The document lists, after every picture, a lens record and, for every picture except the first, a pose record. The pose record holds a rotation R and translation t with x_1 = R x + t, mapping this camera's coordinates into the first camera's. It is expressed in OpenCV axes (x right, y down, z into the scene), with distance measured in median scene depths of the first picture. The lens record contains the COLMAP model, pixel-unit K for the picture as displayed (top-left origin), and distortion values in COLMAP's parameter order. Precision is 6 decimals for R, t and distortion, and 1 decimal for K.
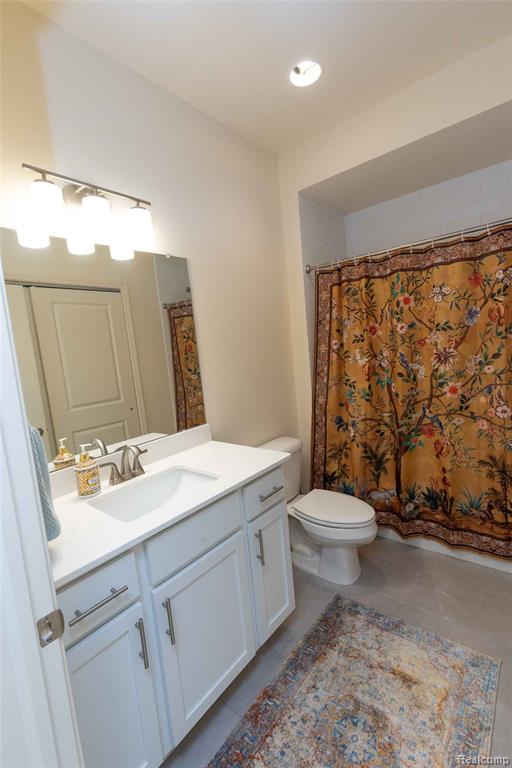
lens RADIAL K [[344.8, 0, 258.8], [0, 344.8, 389.6], [0, 0, 1]] dist [0.009170, -0.001798]
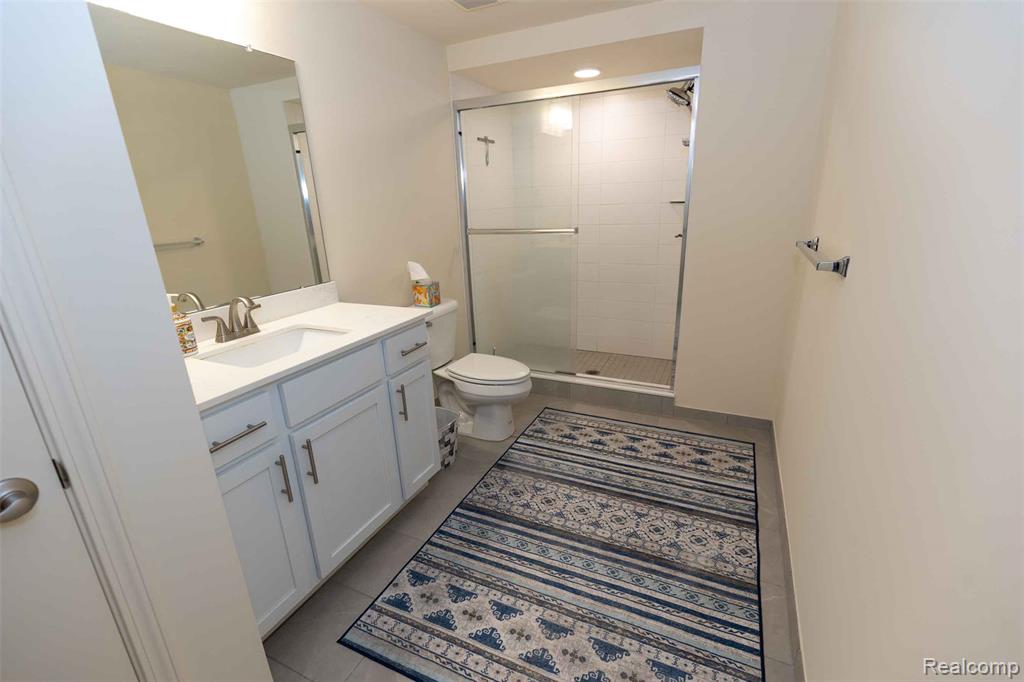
lens RADIAL K [[459.8, 0, 516.9], [0, 459.8, 341.4], [0, 0, 1]] dist [0.009170, -0.001798]
pose [[0.965079, -0.027320, 0.260531, -0.018062], [-0.014503, 0.987449, 0.157269, 0.084956], [-0.261558, -0.155556, 0.952570, -0.261169]]
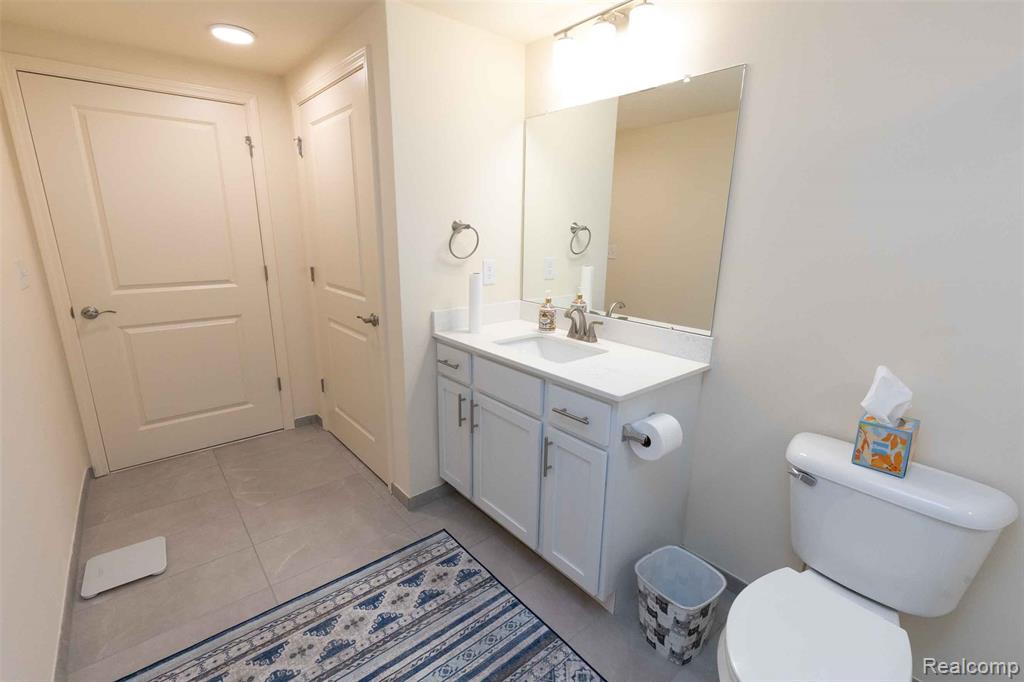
lens RADIAL K [[459.8, 0, 505.8], [0, 459.8, 341.8], [0, 0, 1]] dist [0.009170, -0.001798]
pose [[-0.189349, 0.316266, -0.929582, 1.001891], [-0.124820, 0.931275, 0.342267, -0.193307], [0.973944, 0.180838, -0.136859, 0.999362]]
